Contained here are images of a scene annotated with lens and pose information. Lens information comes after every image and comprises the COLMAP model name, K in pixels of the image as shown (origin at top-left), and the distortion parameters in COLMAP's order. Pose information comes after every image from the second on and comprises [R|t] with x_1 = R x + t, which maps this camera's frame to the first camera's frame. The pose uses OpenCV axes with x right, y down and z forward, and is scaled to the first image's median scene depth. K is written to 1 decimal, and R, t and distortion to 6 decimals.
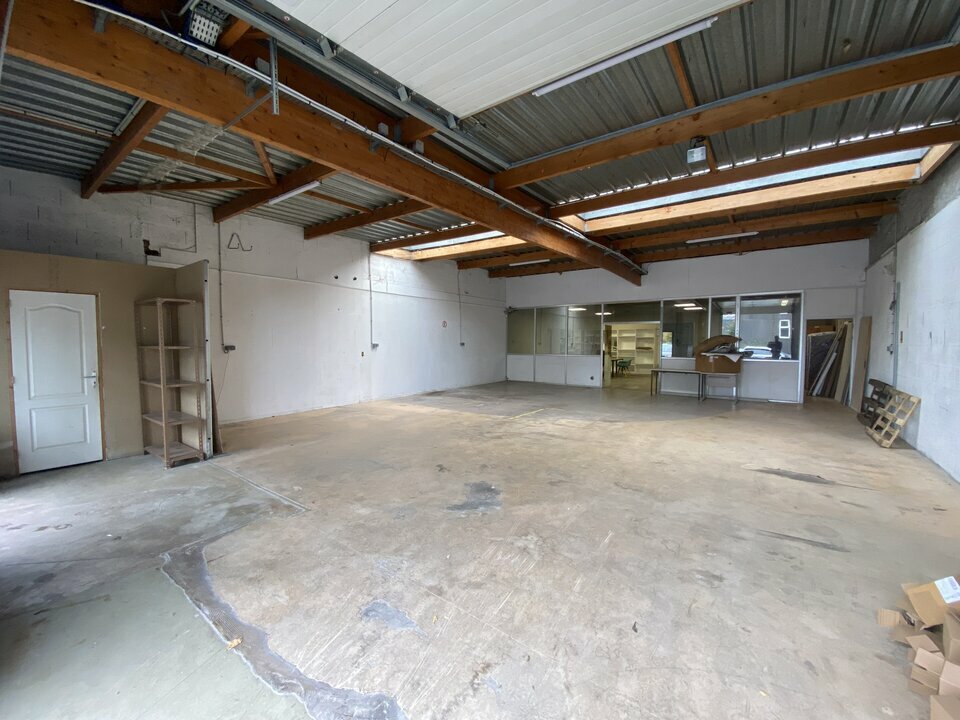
lens RADIAL K [[391.9, 0, 480.1], [0, 391.9, 359.2], [0, 0, 1]] dist [0.002714, -0.002869]
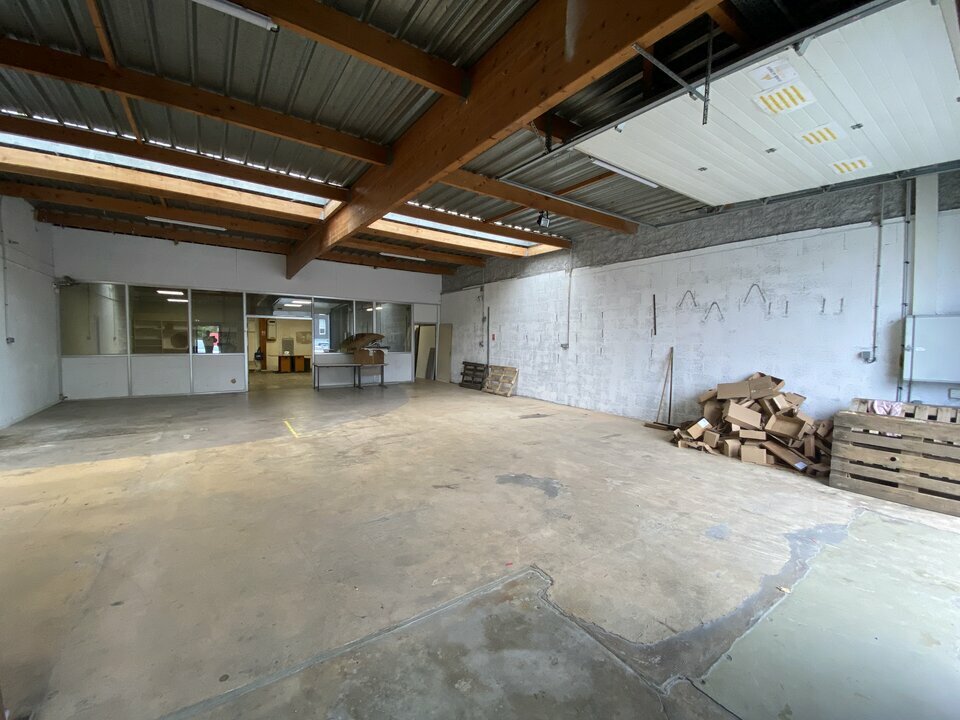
lens RADIAL K [[391.9, 0, 480.0], [0, 391.9, 356.8], [0, 0, 1]] dist [0.002714, -0.002869]
pose [[0.313124, -0.041784, 0.948792, -1.089728], [0.032898, 0.998909, 0.033134, -0.043814], [-0.949142, 0.020838, 0.314158, 0.795320]]
